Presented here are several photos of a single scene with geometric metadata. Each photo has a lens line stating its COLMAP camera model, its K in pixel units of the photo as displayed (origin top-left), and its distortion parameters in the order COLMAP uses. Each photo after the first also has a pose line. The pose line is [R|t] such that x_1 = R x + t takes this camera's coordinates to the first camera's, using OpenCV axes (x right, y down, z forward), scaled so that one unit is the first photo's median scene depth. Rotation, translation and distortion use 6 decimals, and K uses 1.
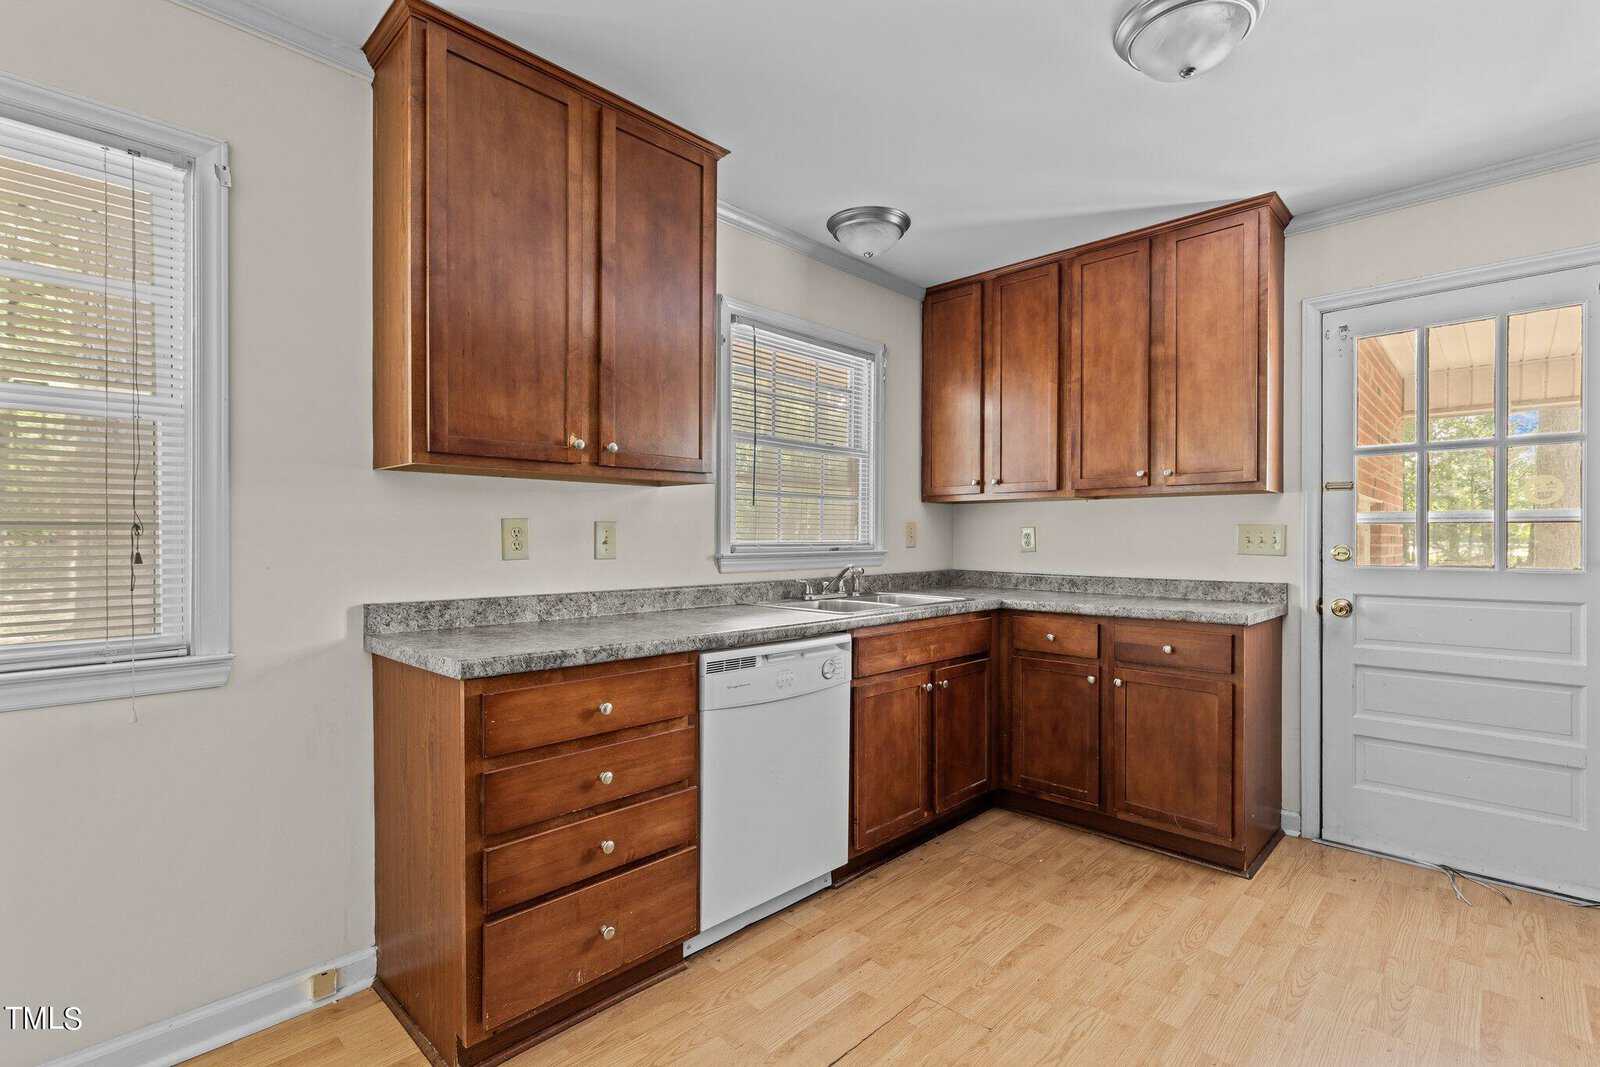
lens RADIAL K [[732.0, 0, 803.3], [0, 732.0, 539.8], [0, 0, 1]] dist [0.006337, 0.000063]
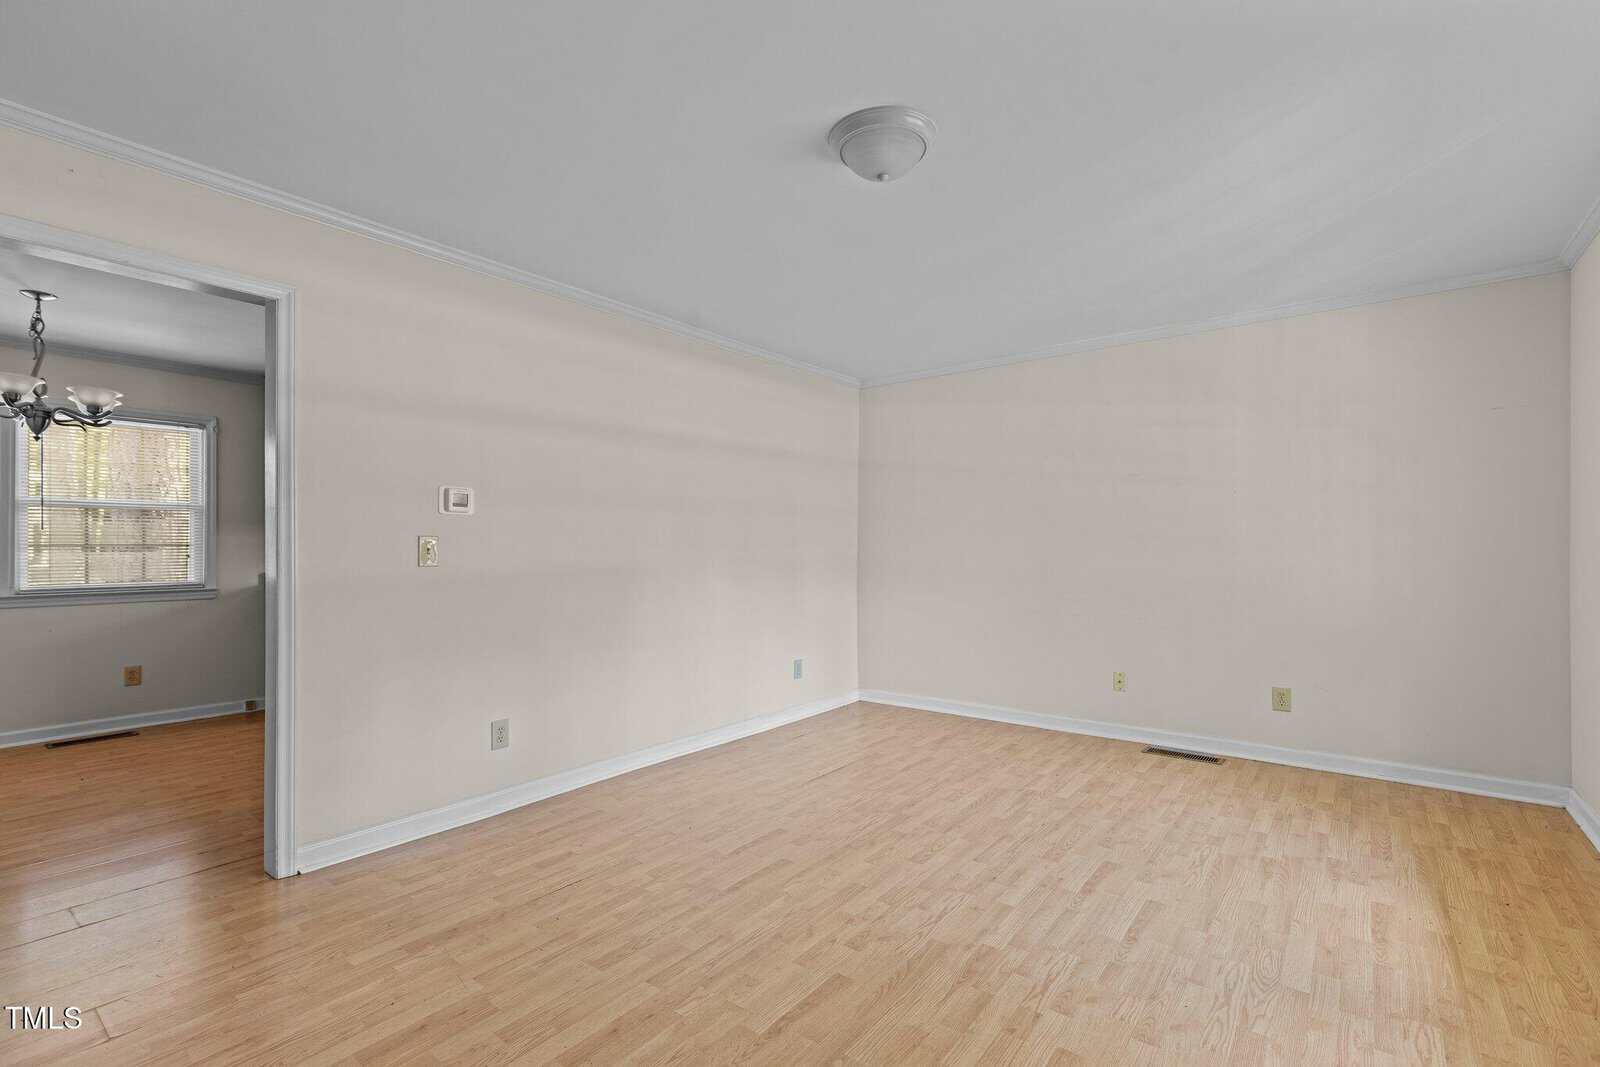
lens RADIAL K [[732.0, 0, 803.3], [0, 732.0, 539.8], [0, 0, 1]] dist [0.006337, 0.000063]
pose [[0.995147, -0.004731, 0.098282, 0.942968], [0.005735, 0.999934, -0.009939, 0.002750], [-0.098228, 0.010454, 0.995109, -1.601897]]
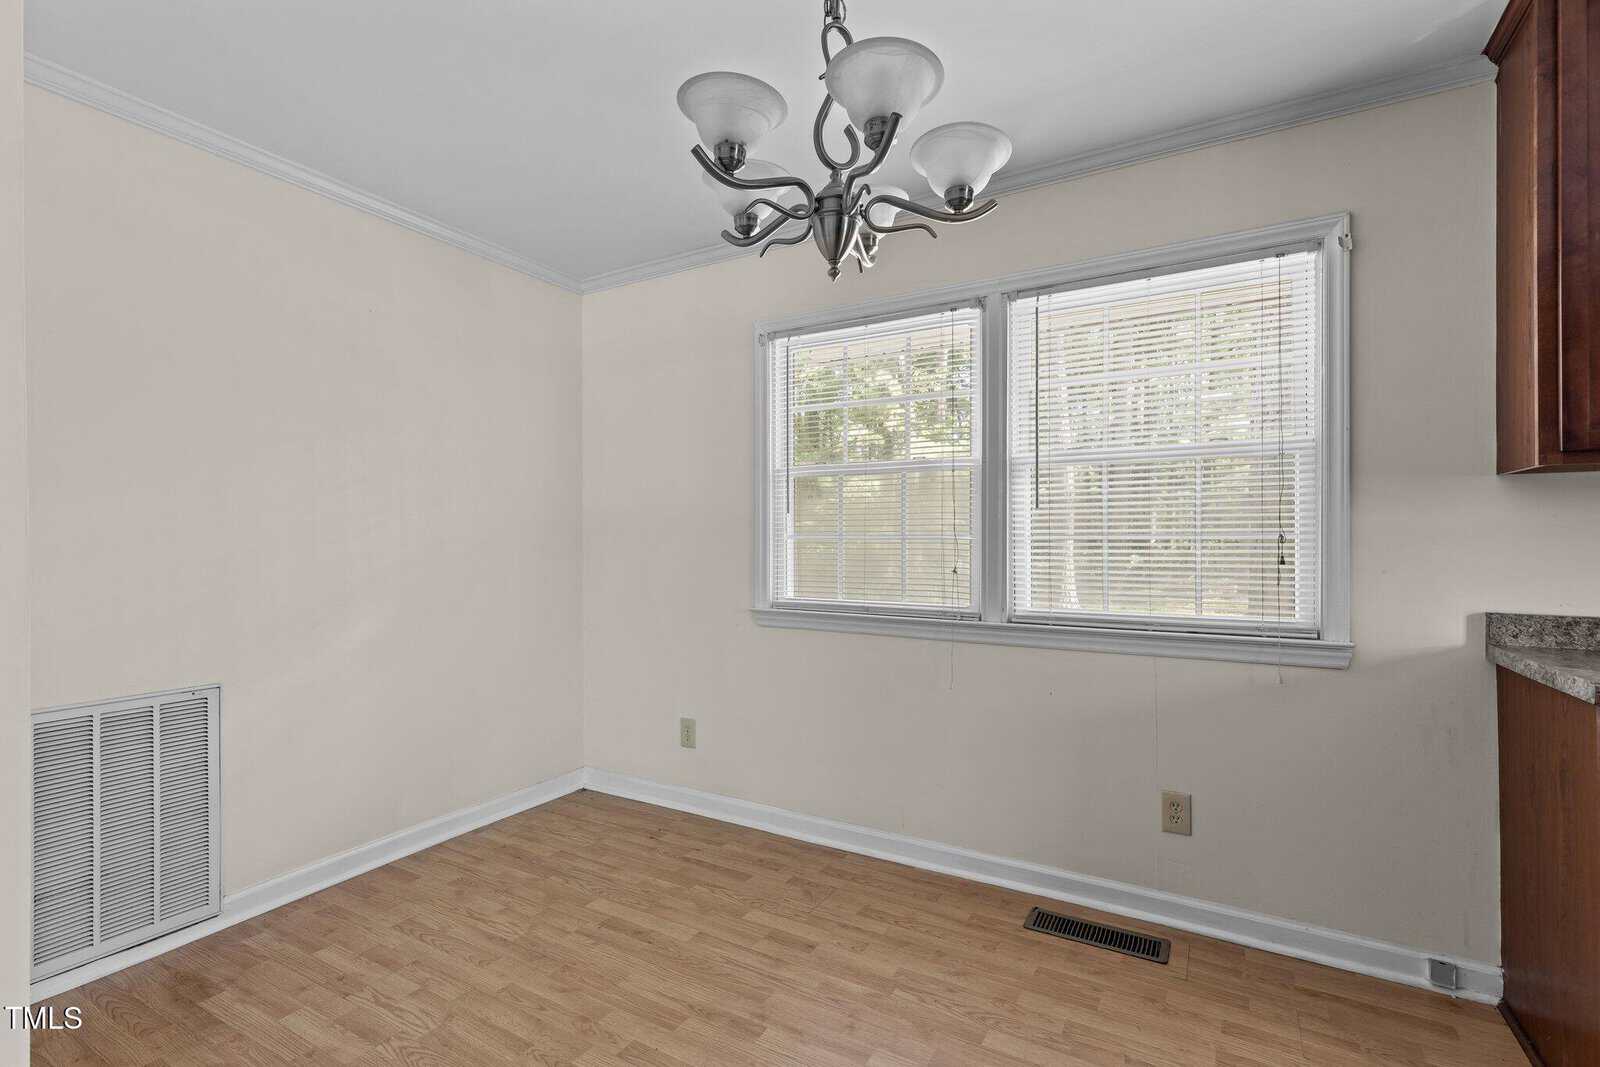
lens RADIAL K [[722.7, 0, 802.7], [0, 722.7, 539.2], [0, 0, 1]] dist [0.000714, 0.000029]
pose [[0.234316, -0.004042, -0.972152, 0.104846], [-0.002355, 0.999986, -0.004725, -0.002929], [0.972158, 0.003396, 0.234303, -0.094966]]
